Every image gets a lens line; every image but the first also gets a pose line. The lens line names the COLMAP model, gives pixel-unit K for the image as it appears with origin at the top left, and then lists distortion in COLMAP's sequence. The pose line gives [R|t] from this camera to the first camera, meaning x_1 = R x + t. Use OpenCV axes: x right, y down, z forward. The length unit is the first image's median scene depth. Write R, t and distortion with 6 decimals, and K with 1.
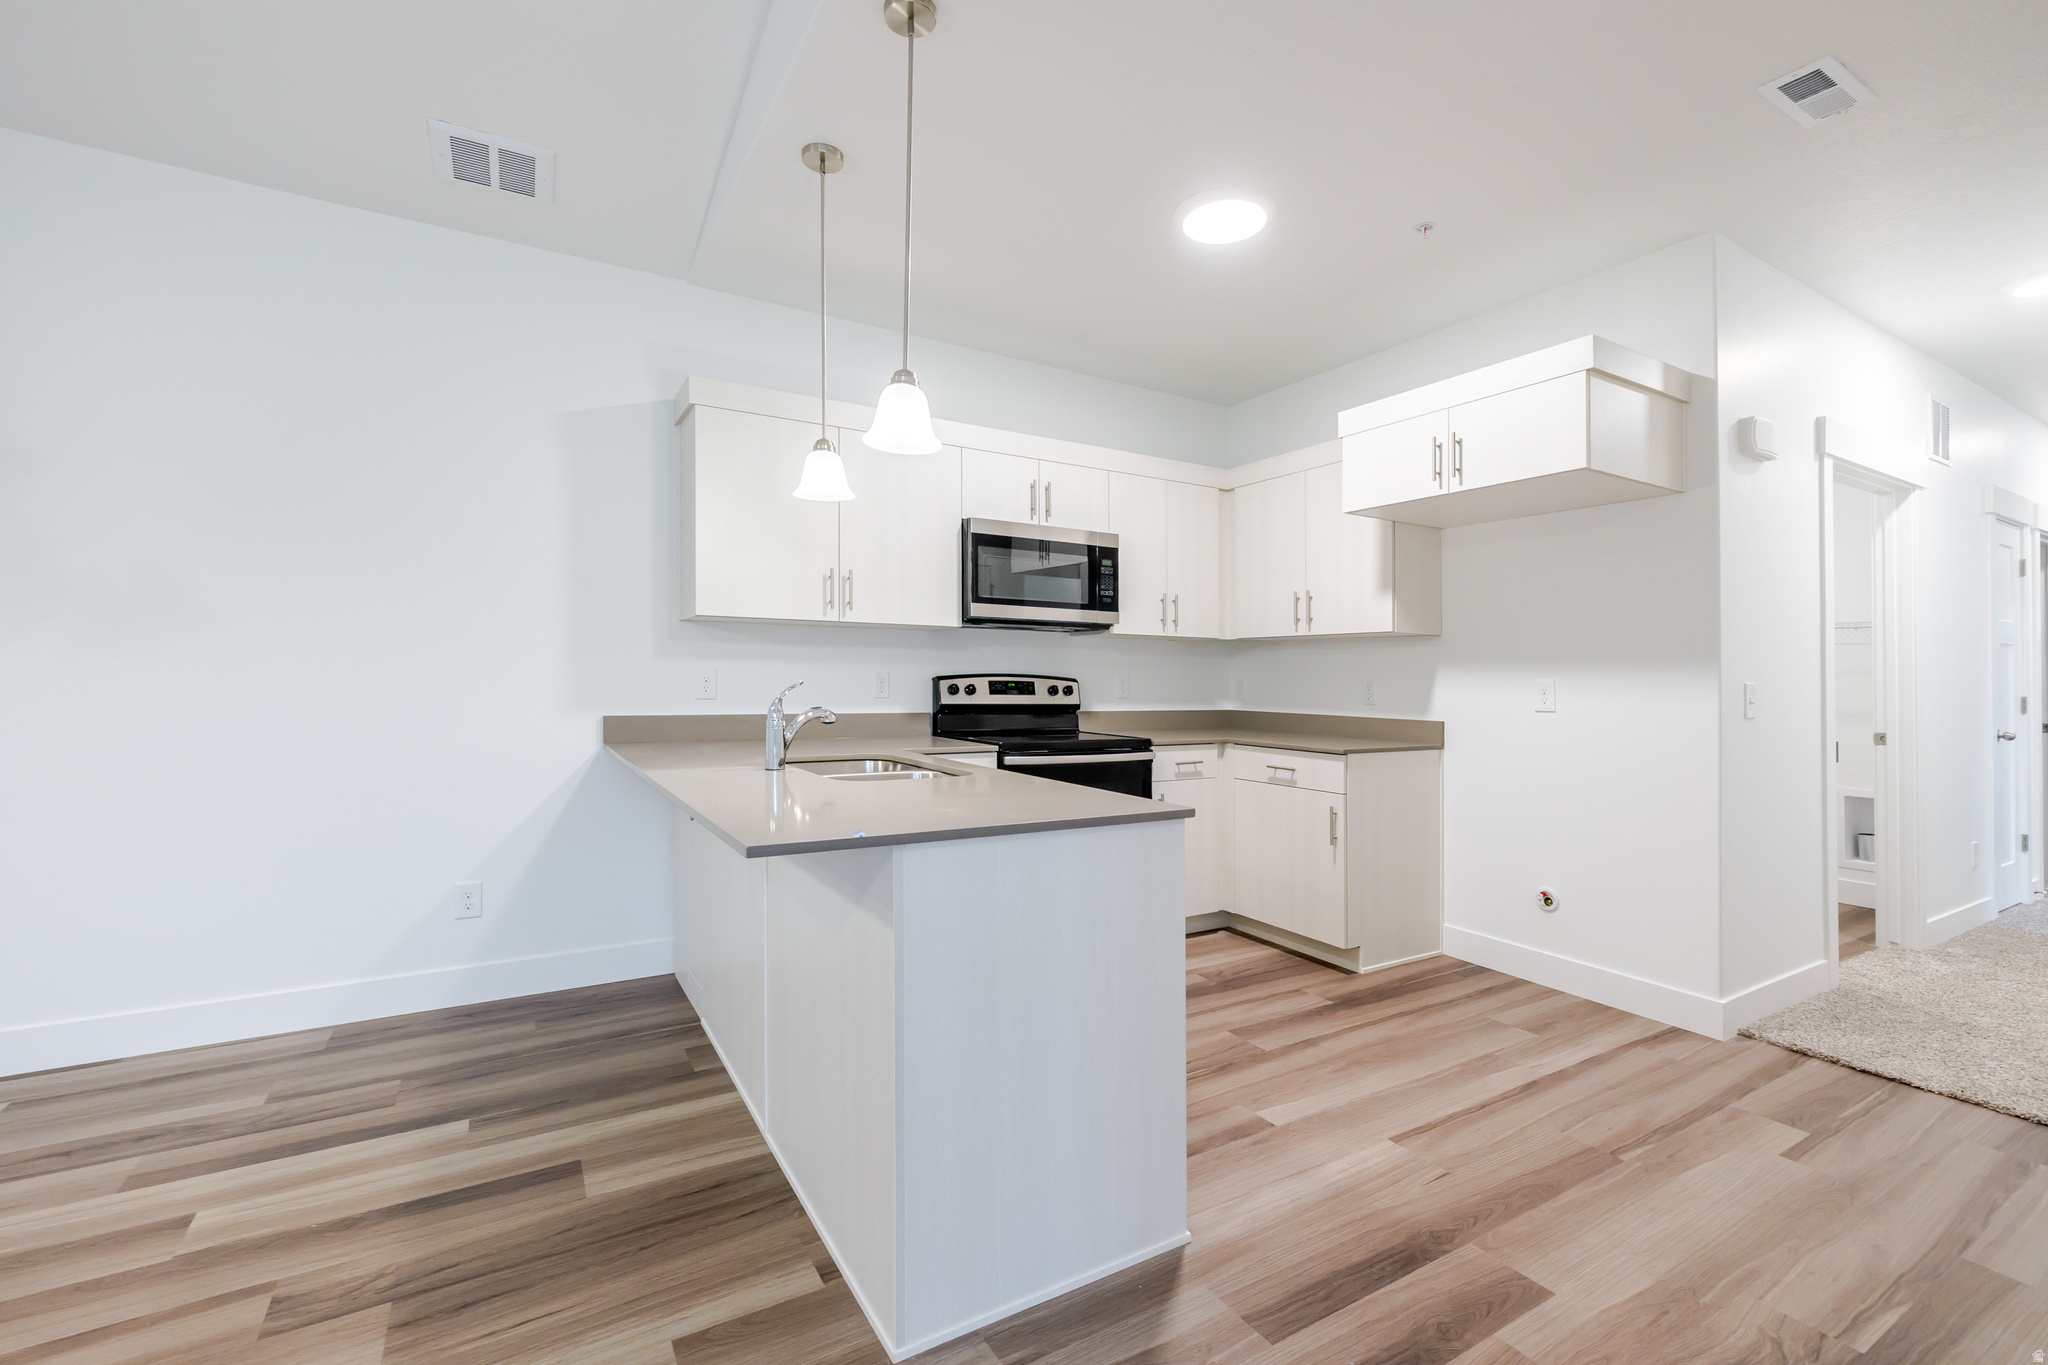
lens RADIAL K [[868.9, 0, 1018.7], [0, 868.9, 697.1], [0, 0, 1]] dist [0.001293, 0.000185]
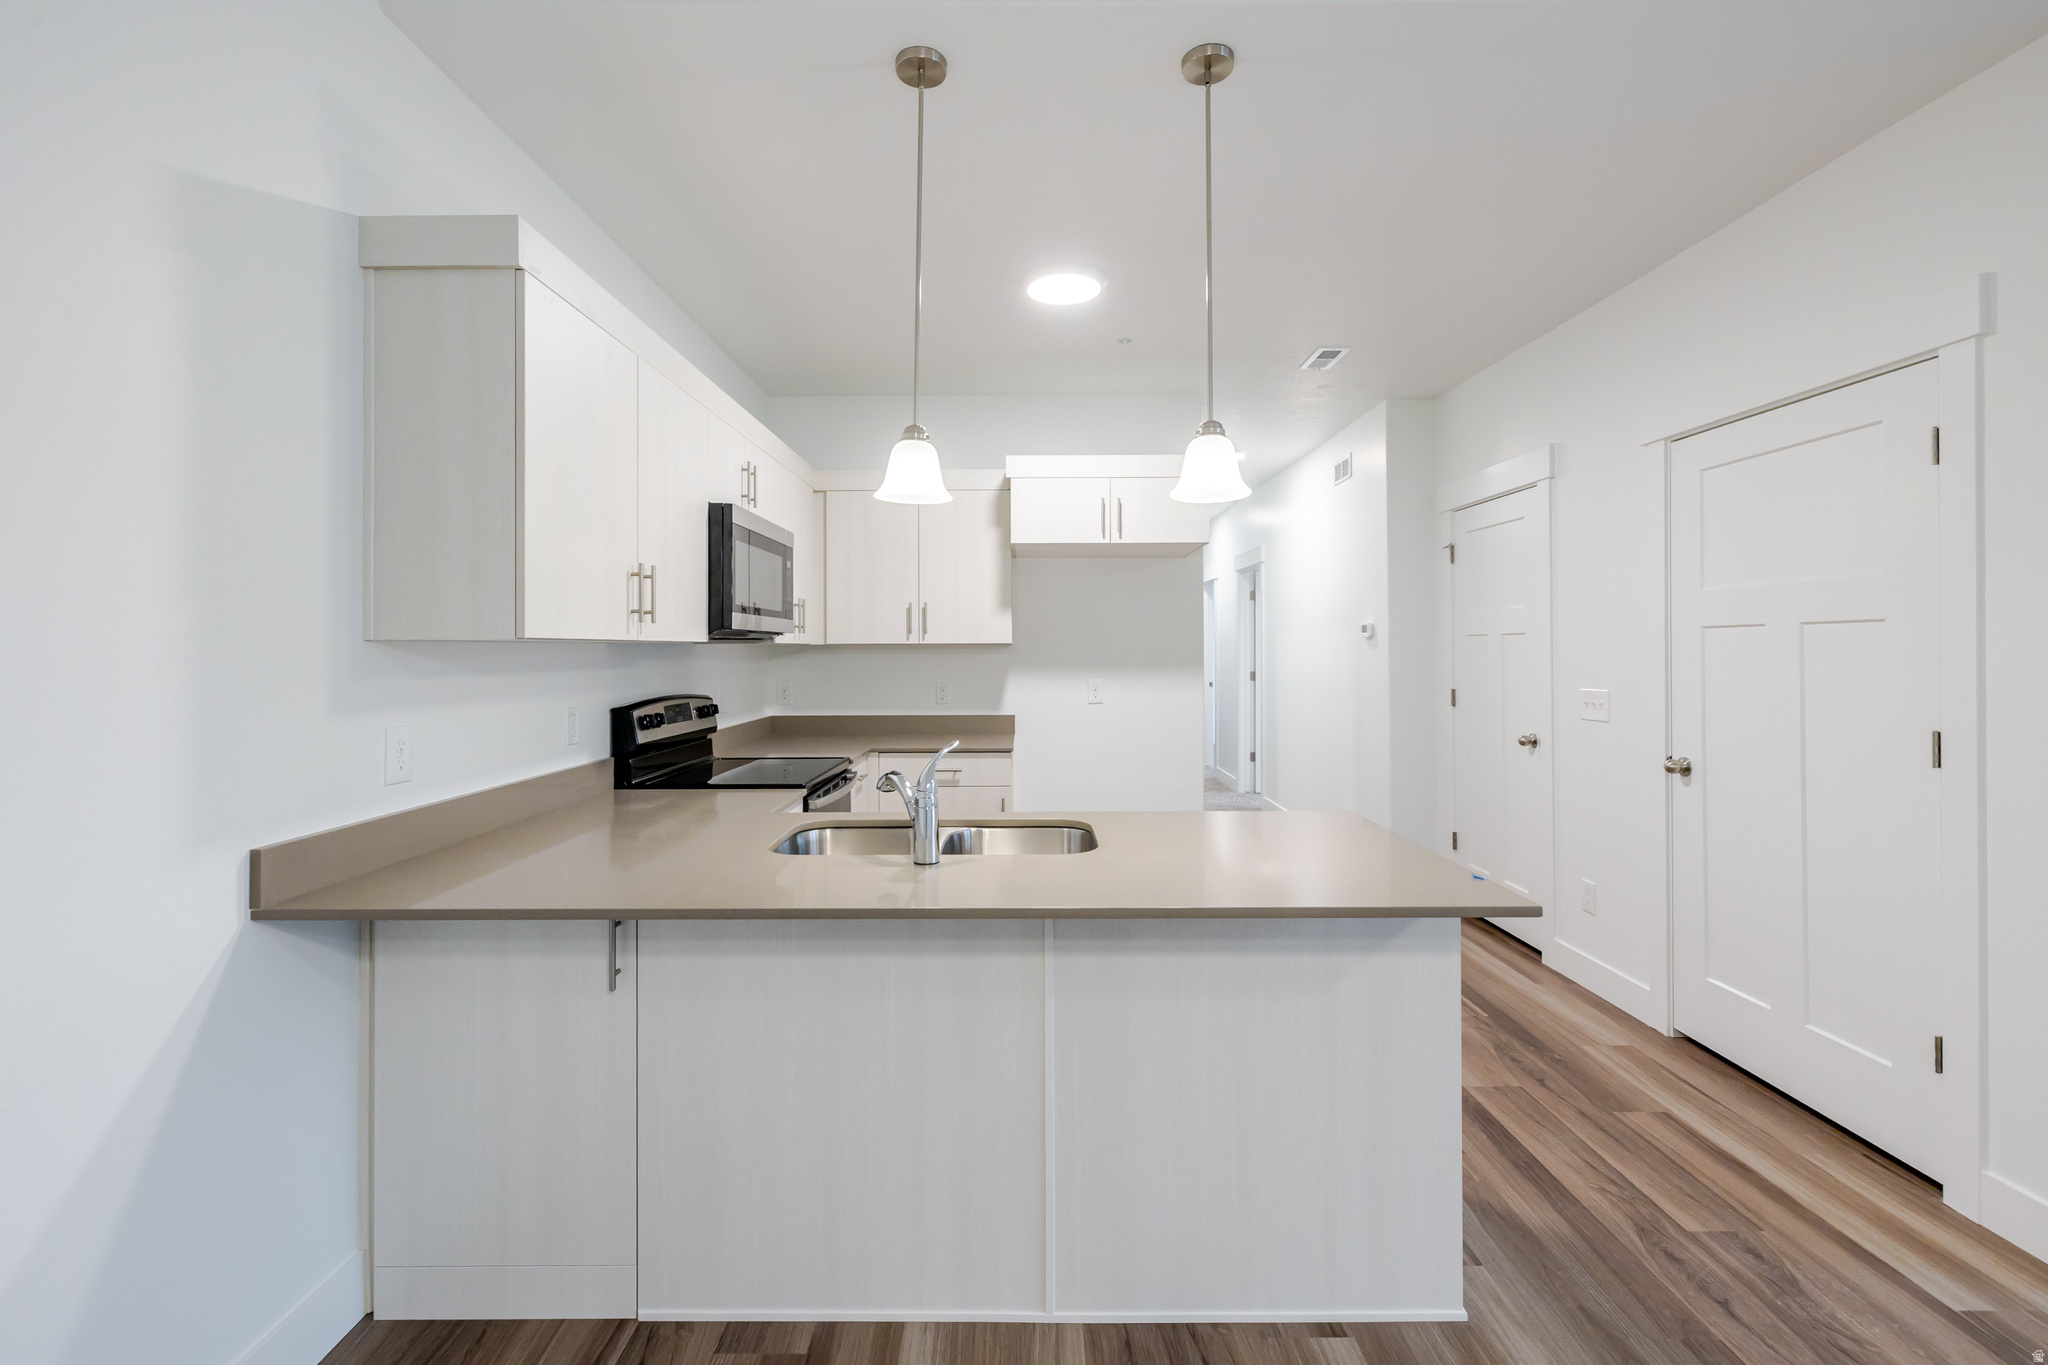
lens RADIAL K [[885.2, 0, 1020.6], [0, 885.2, 656.7], [0, 0, 1]] dist [0.000545, 0.000143]
pose [[0.512855, -0.021084, 0.858217, -0.605042], [0.029101, 0.999551, 0.007166, -0.065852], [-0.857982, 0.021300, 0.513238, 0.367711]]
